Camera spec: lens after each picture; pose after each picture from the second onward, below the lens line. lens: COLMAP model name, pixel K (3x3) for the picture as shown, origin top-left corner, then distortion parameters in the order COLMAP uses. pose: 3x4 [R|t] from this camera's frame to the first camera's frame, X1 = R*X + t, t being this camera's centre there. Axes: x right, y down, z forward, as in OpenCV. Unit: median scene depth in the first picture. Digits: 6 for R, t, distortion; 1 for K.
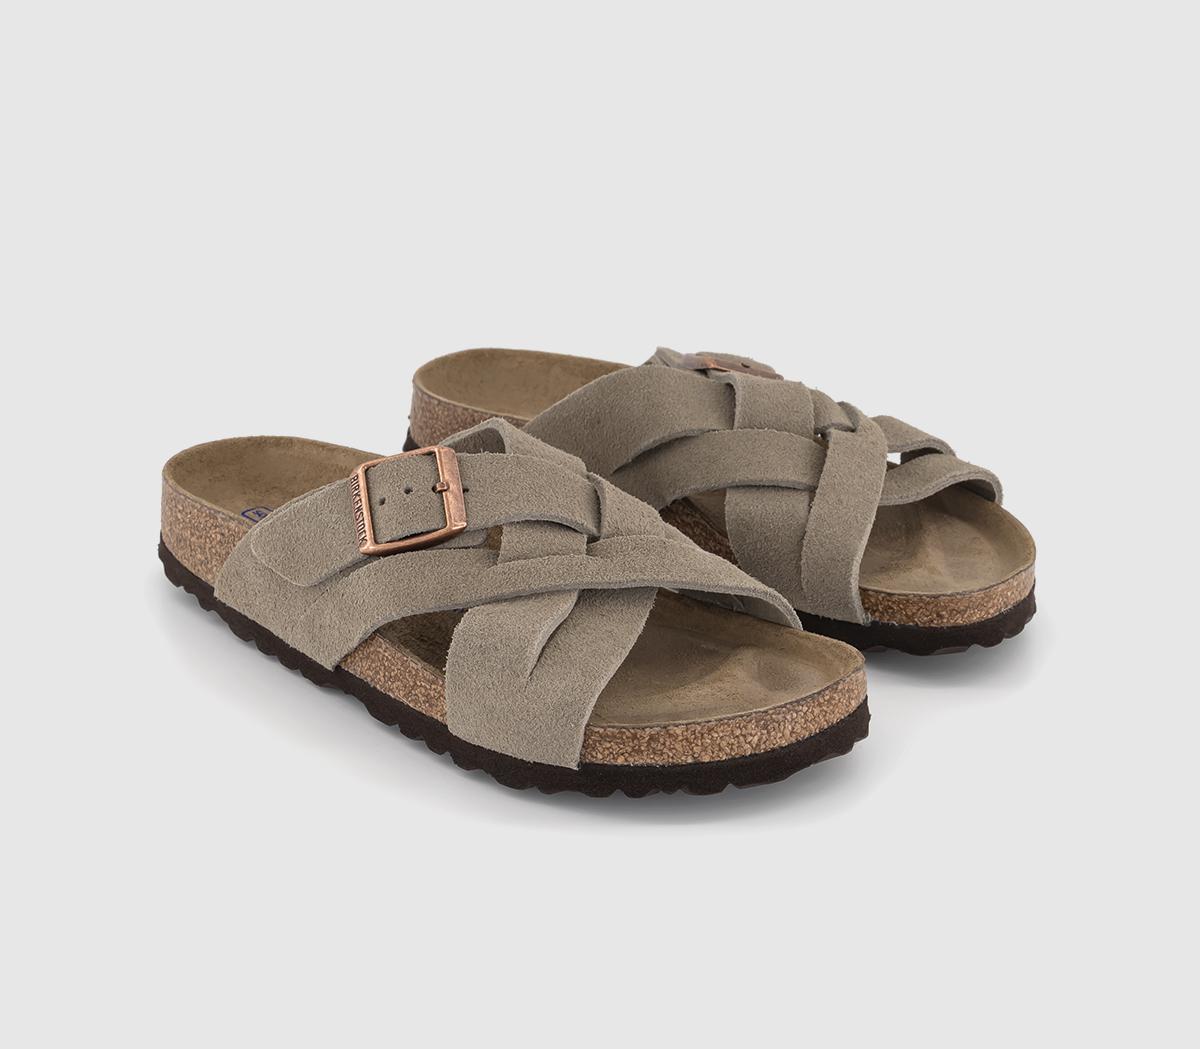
lens RADIAL K [[1854.8, 0, 596.1], [0, 1854.8, 525.6], [0, 0, 1]] dist [-0.031112, 0.000000]
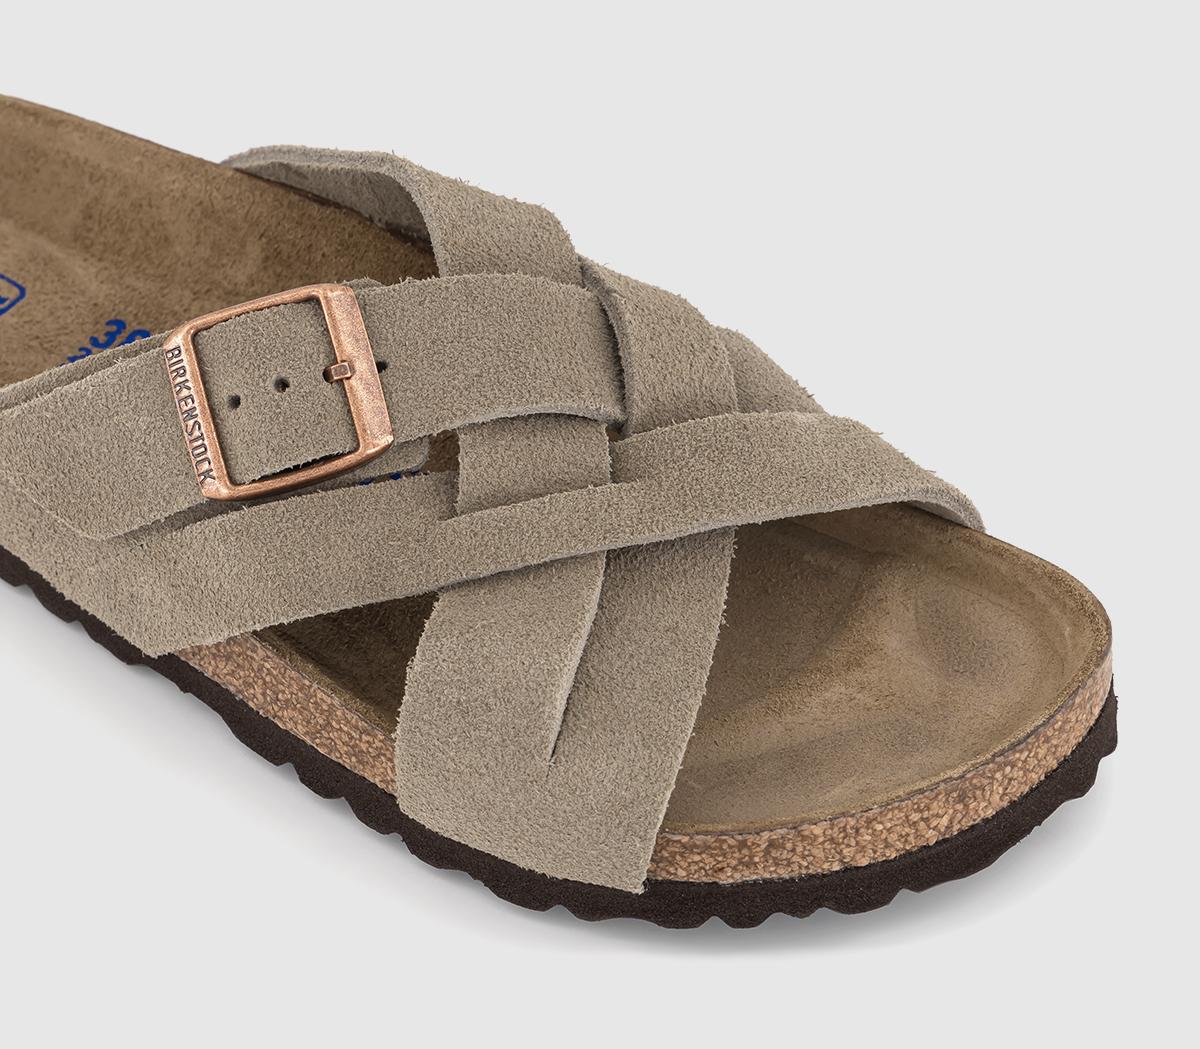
lens RADIAL K [[3509.8, 0, 602.1], [0, 3509.8, 523.7], [0, 0, 1]] dist [-0.201706, 0.000000]
pose [[0.993837, -0.085506, 0.070542, -0.084975], [0.059704, 0.949094, 0.309283, -0.299546], [-0.093396, -0.303165, 0.948350, -0.004788]]
